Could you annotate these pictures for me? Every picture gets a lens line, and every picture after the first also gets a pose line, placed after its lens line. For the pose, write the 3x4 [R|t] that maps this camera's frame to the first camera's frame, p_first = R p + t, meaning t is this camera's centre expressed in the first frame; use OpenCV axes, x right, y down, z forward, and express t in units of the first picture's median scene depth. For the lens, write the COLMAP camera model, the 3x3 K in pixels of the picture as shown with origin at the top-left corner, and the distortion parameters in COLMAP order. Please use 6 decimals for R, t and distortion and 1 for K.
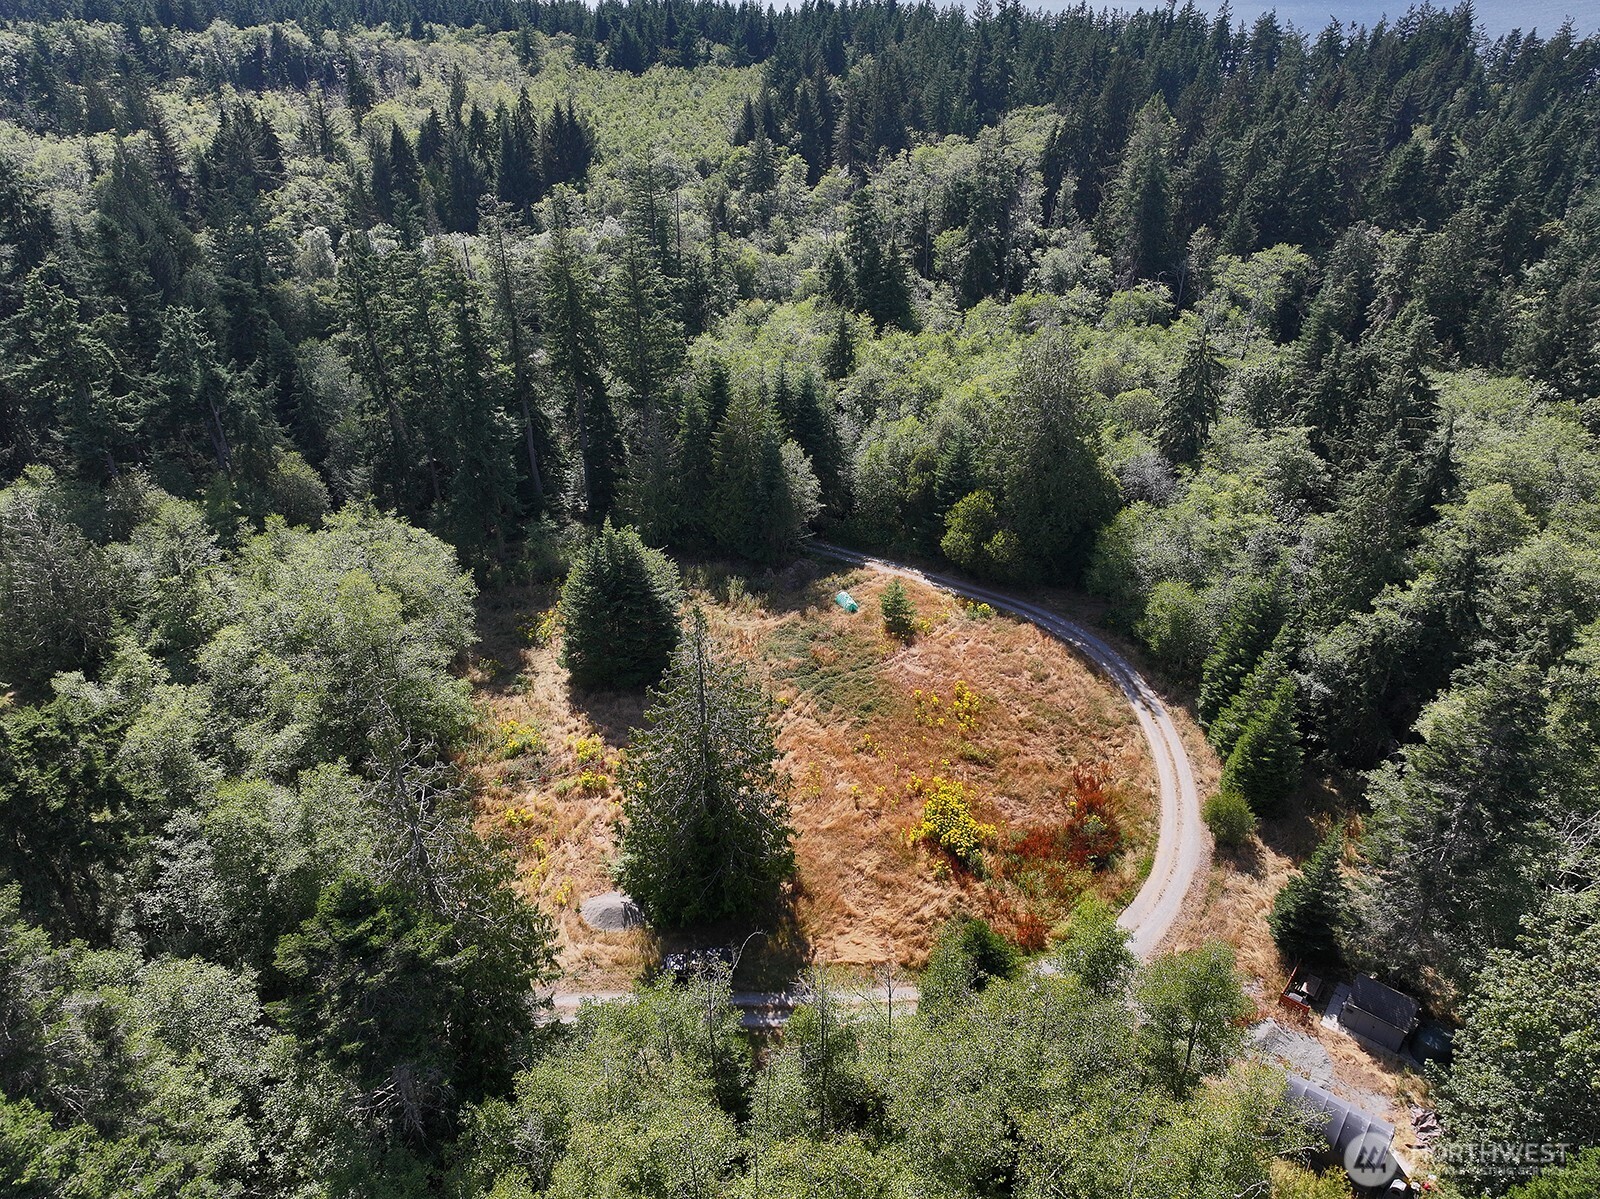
lens RADIAL K [[1125.4, 0, 805.8], [0, 1125.4, 591.3], [0, 0, 1]] dist [0.000965, 0.008327]
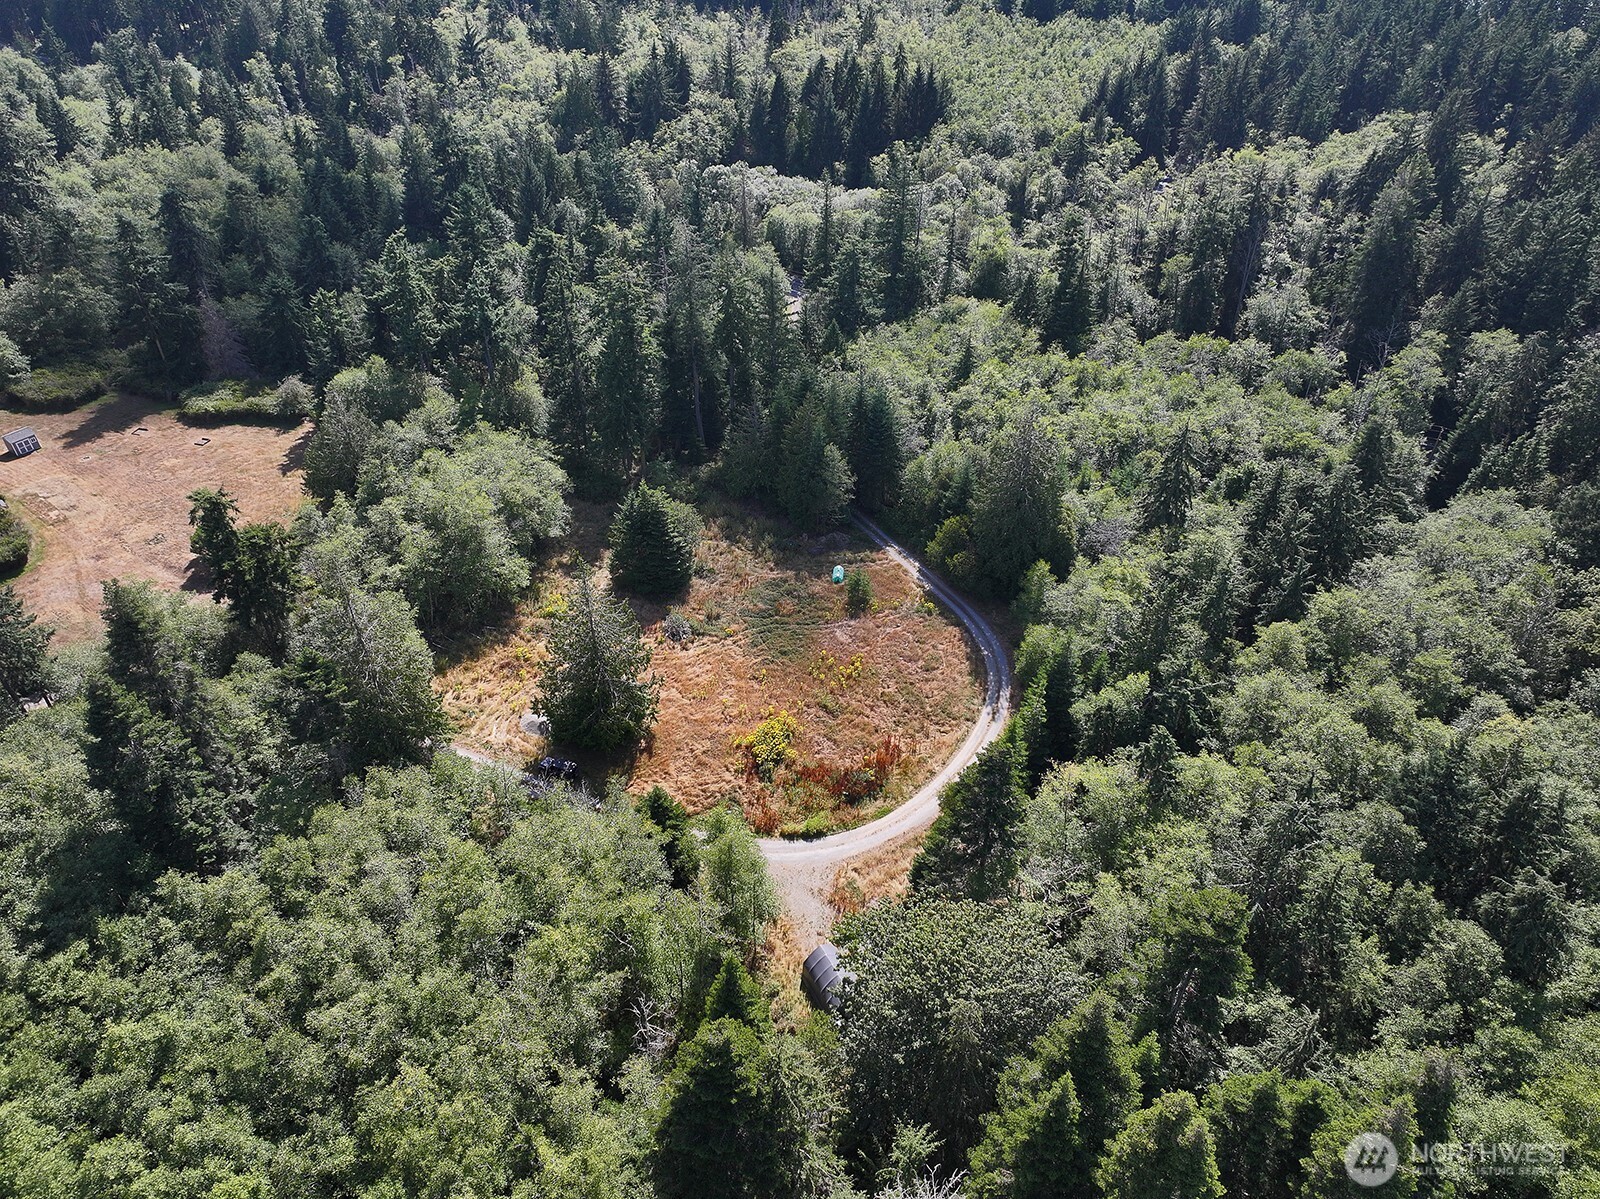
lens RADIAL K [[1125.4, 0, 805.8], [0, 1125.4, 591.3], [0, 0, 1]] dist [0.000965, 0.008327]
pose [[0.905190, 0.264526, -0.332651, 0.492451], [-0.230674, 0.963164, 0.138217, -0.159338], [0.356959, -0.048379, 0.932866, -0.278839]]
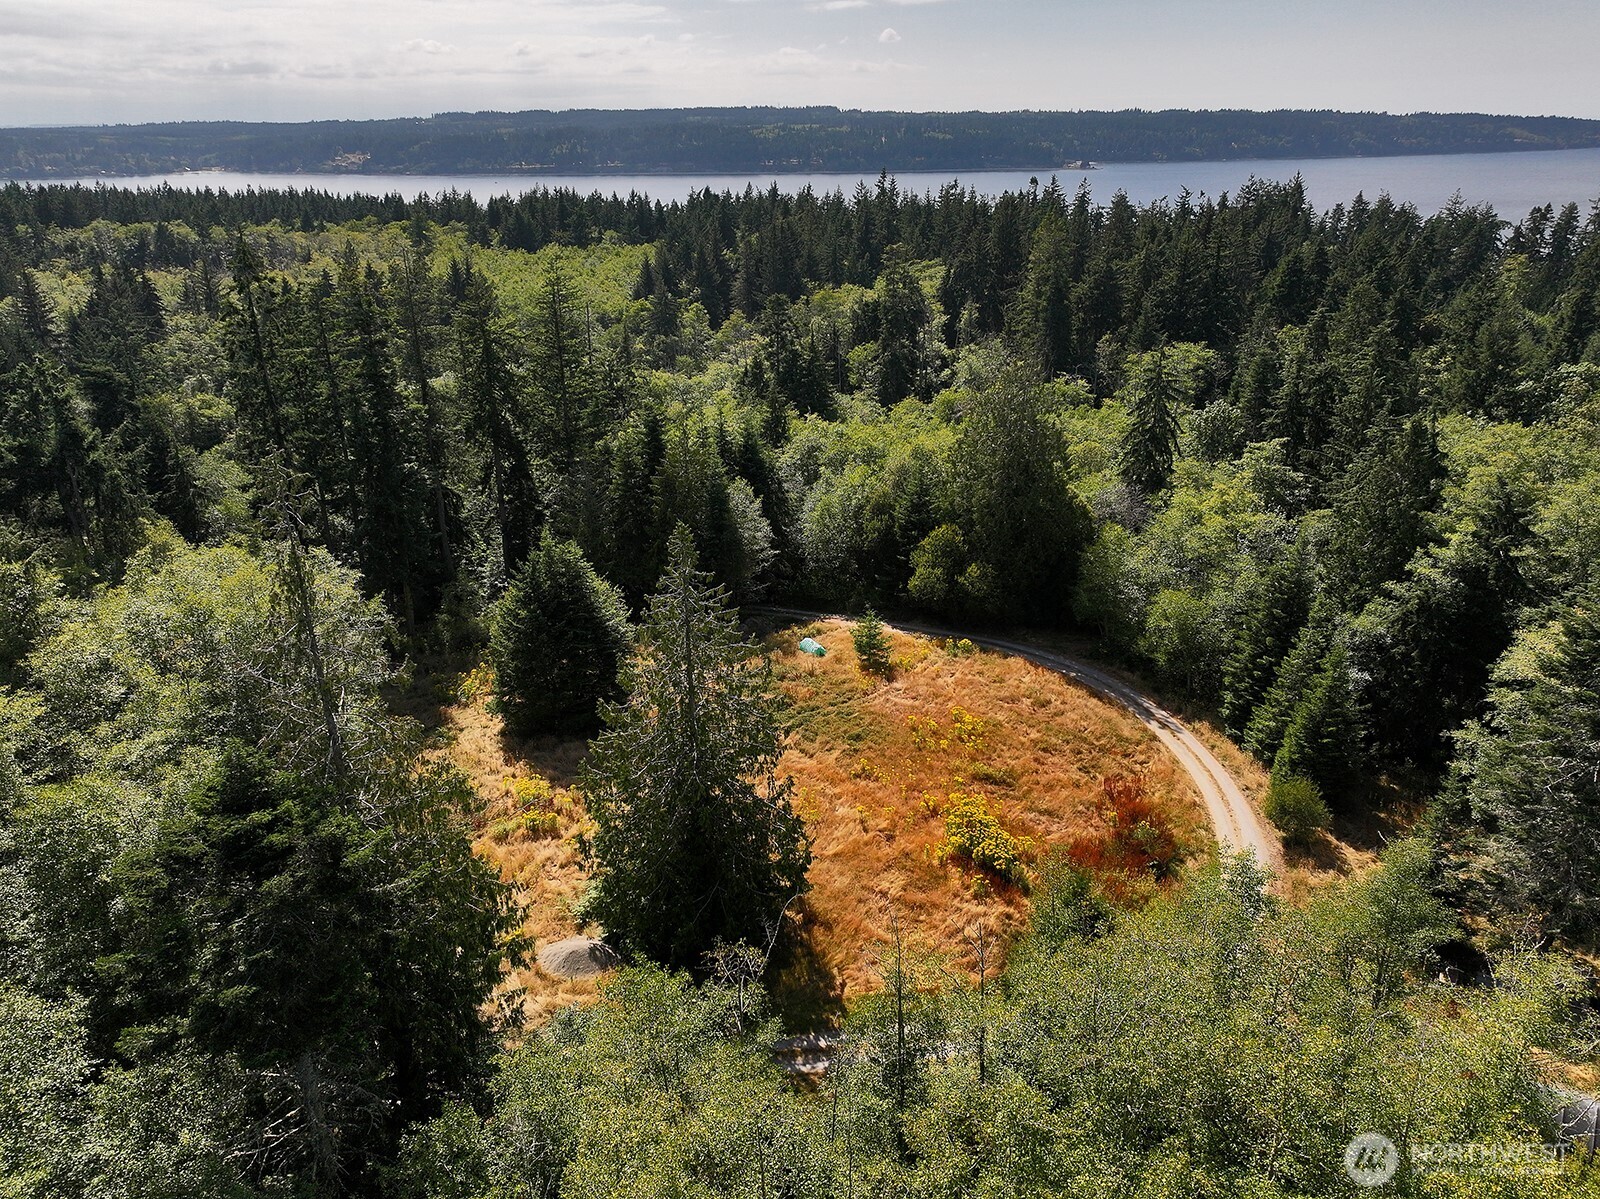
lens RADIAL K [[1125.4, 0, 805.8], [0, 1125.4, 591.3], [0, 0, 1]] dist [0.000965, 0.008327]
pose [[0.994183, -0.048795, 0.096017, -0.056959], [0.065179, 0.982286, -0.175685, 0.133283], [-0.085744, 0.180921, 0.979753, 0.131556]]
